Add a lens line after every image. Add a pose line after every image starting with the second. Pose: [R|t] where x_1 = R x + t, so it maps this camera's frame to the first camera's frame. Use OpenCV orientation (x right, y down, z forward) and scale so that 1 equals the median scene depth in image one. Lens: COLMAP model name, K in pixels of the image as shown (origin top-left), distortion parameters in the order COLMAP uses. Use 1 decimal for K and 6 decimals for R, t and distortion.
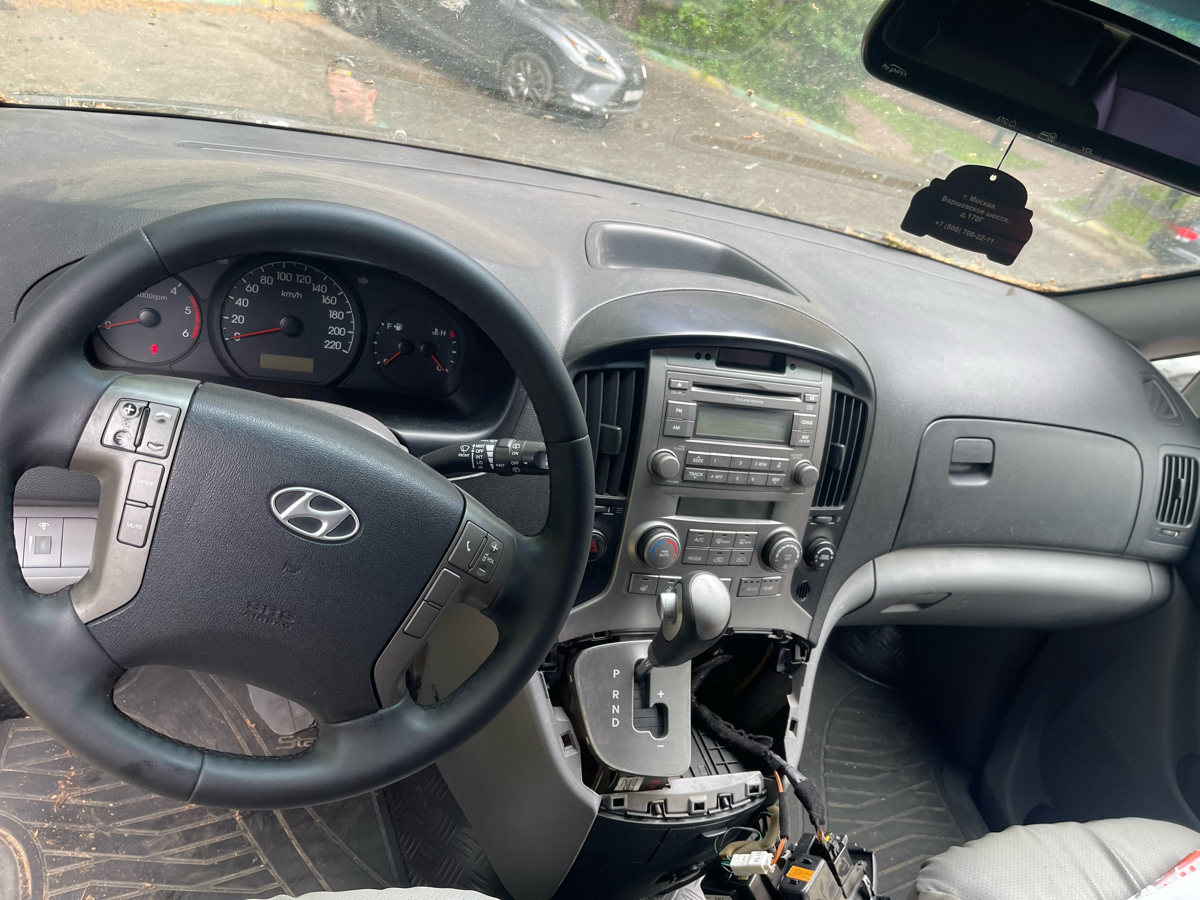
lens RADIAL K [[893.7, 0, 598.5], [0, 893.7, 450.6], [0, 0, 1]] dist [0.023990, -0.039927]
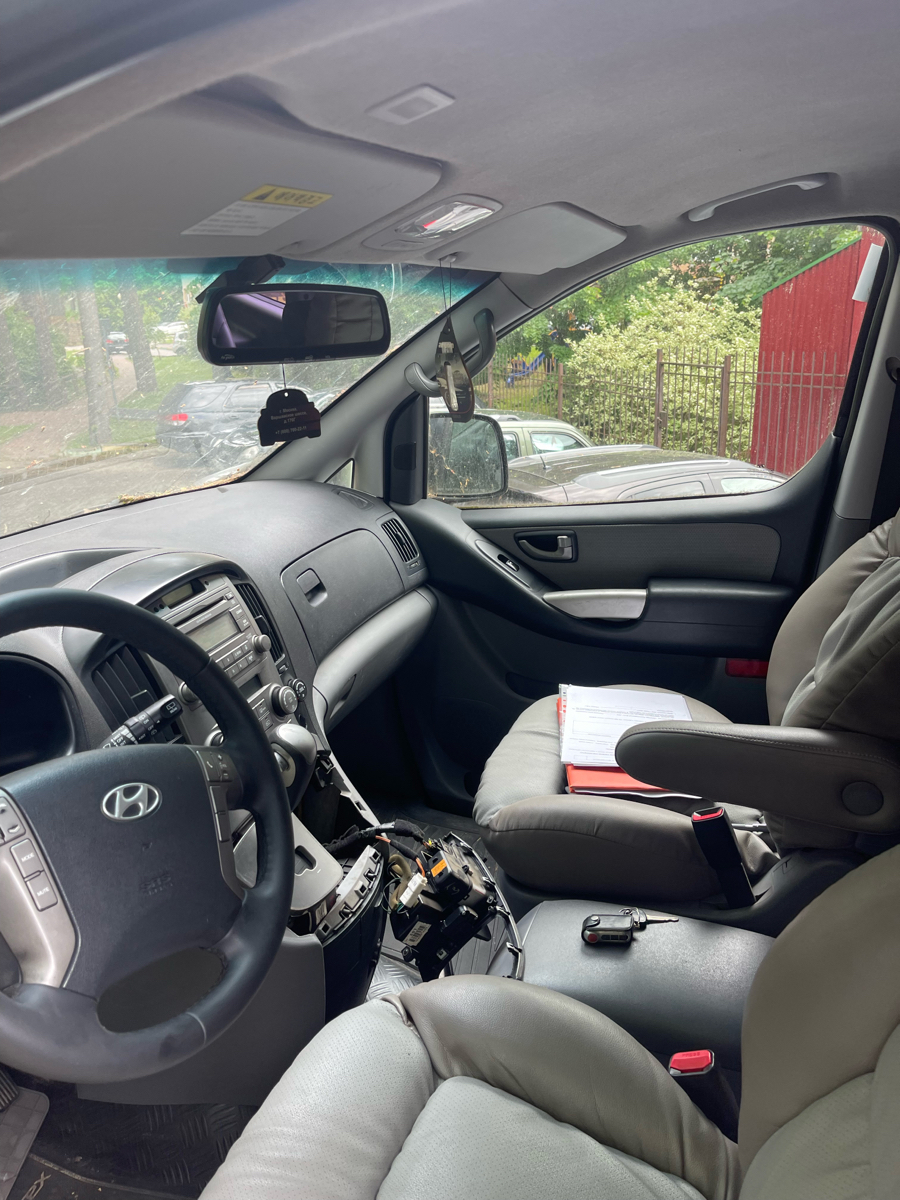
lens RADIAL K [[893.7, 0, 448.6], [0, 893.7, 600.7], [0, 0, 1]] dist [0.023990, -0.039927]
pose [[0.547812, -0.527186, 0.649598, -0.456578], [0.603370, 0.786837, 0.129736, -0.028855], [-0.579523, 0.320877, 0.749127, -0.191444]]
